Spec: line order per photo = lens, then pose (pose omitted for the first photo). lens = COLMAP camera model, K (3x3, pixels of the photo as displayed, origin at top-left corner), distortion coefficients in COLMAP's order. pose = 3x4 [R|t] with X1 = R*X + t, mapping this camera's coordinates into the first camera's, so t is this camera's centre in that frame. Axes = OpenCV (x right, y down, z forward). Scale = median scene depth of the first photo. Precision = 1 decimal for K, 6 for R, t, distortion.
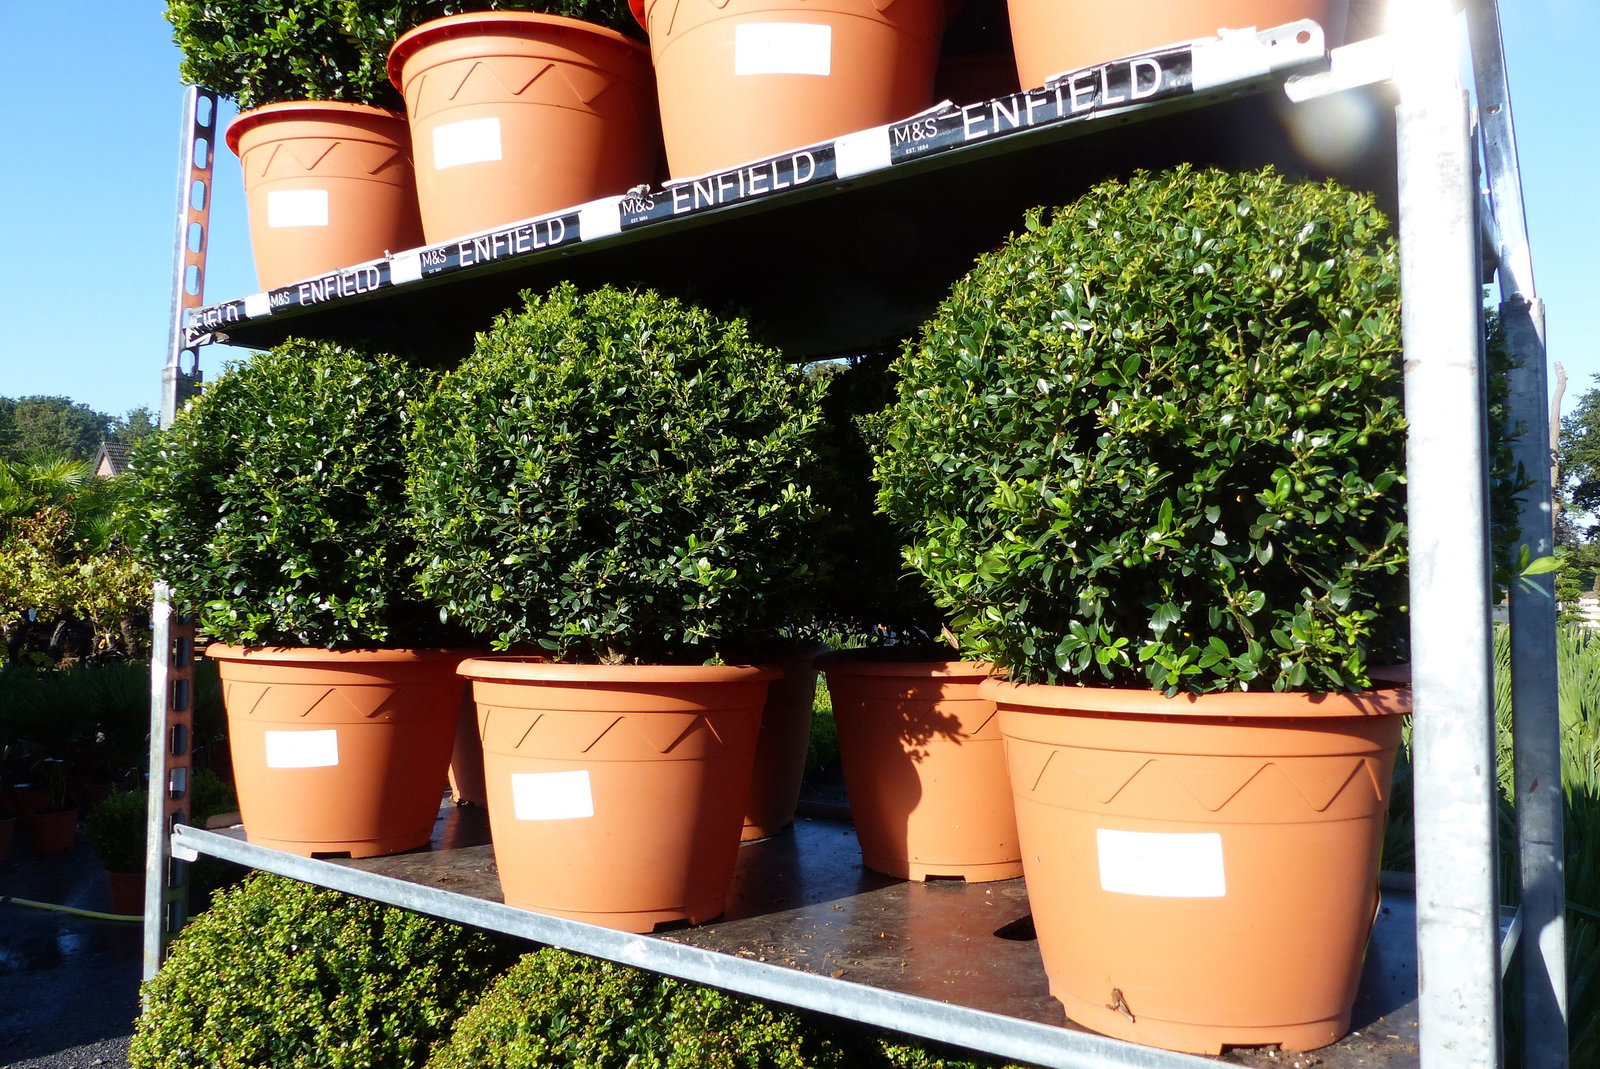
lens RADIAL K [[1213.1, 0, 799.7], [0, 1213.1, 531.7], [0, 0, 1]] dist [-0.031422, 0.042354]
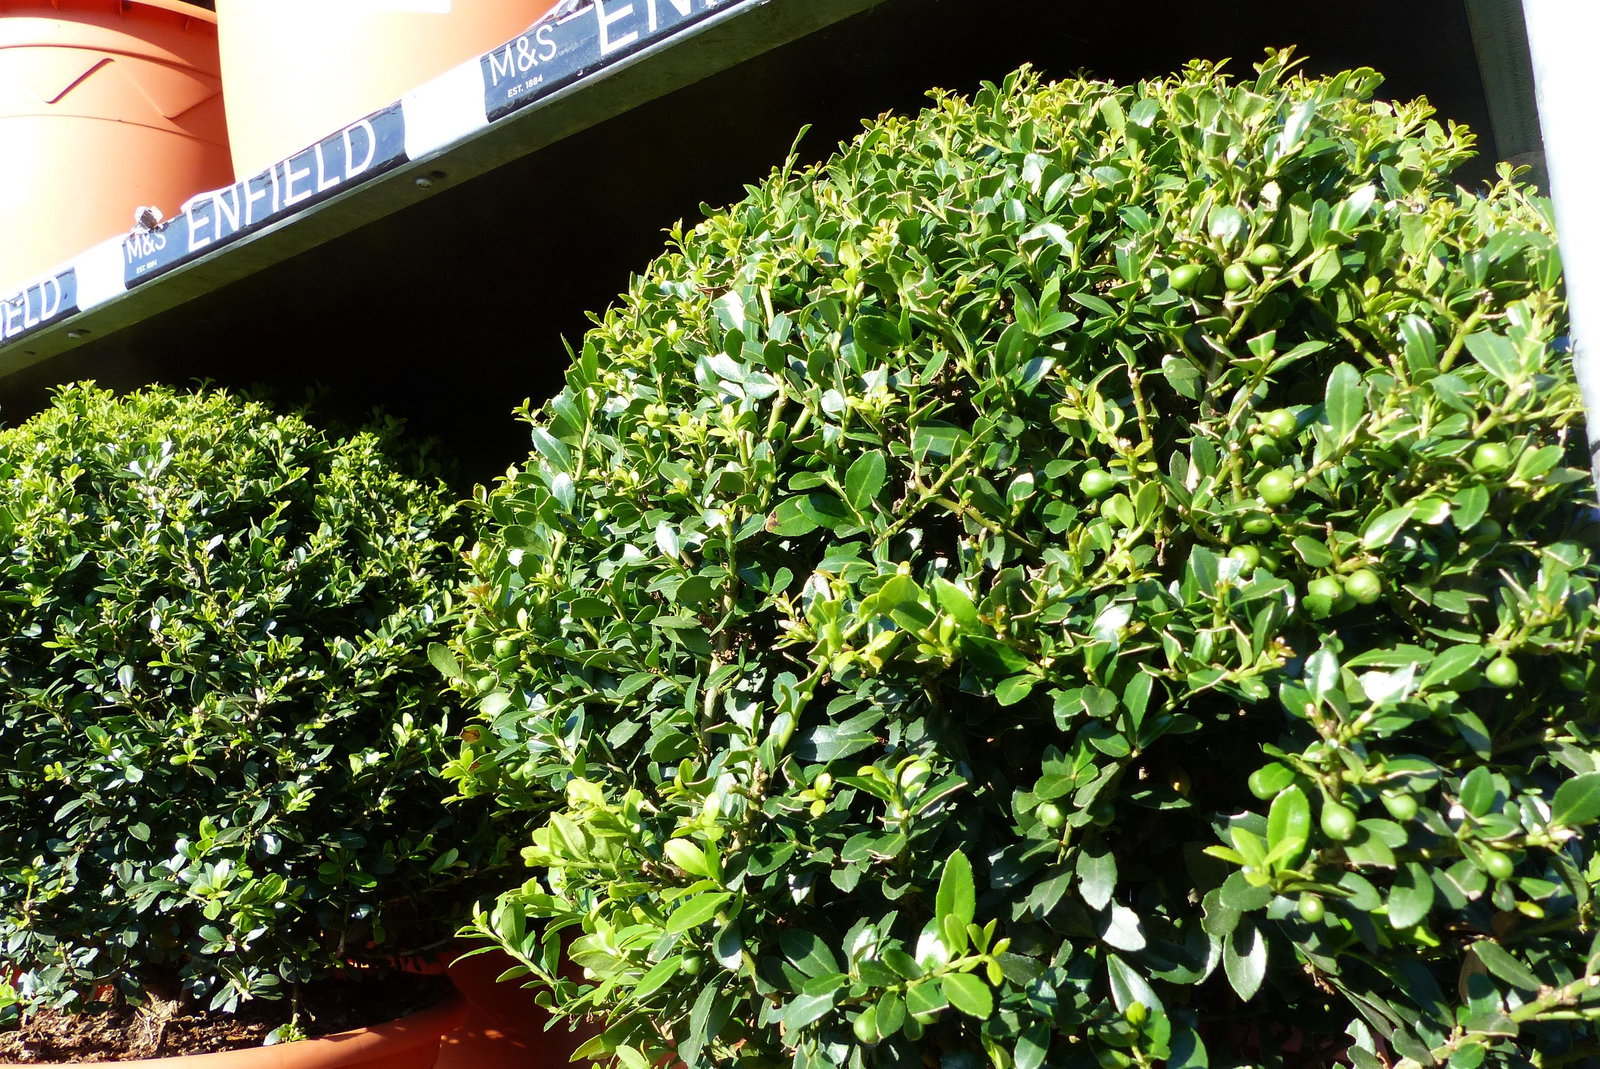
lens RADIAL K [[1213.1, 0, 799.7], [0, 1213.1, 531.7], [0, 0, 1]] dist [-0.031422, 0.042354]
pose [[0.999445, -0.027880, 0.018218, 0.250571], [0.029800, 0.992875, -0.115373, -0.079345], [-0.014871, 0.115852, 0.993155, 0.633877]]
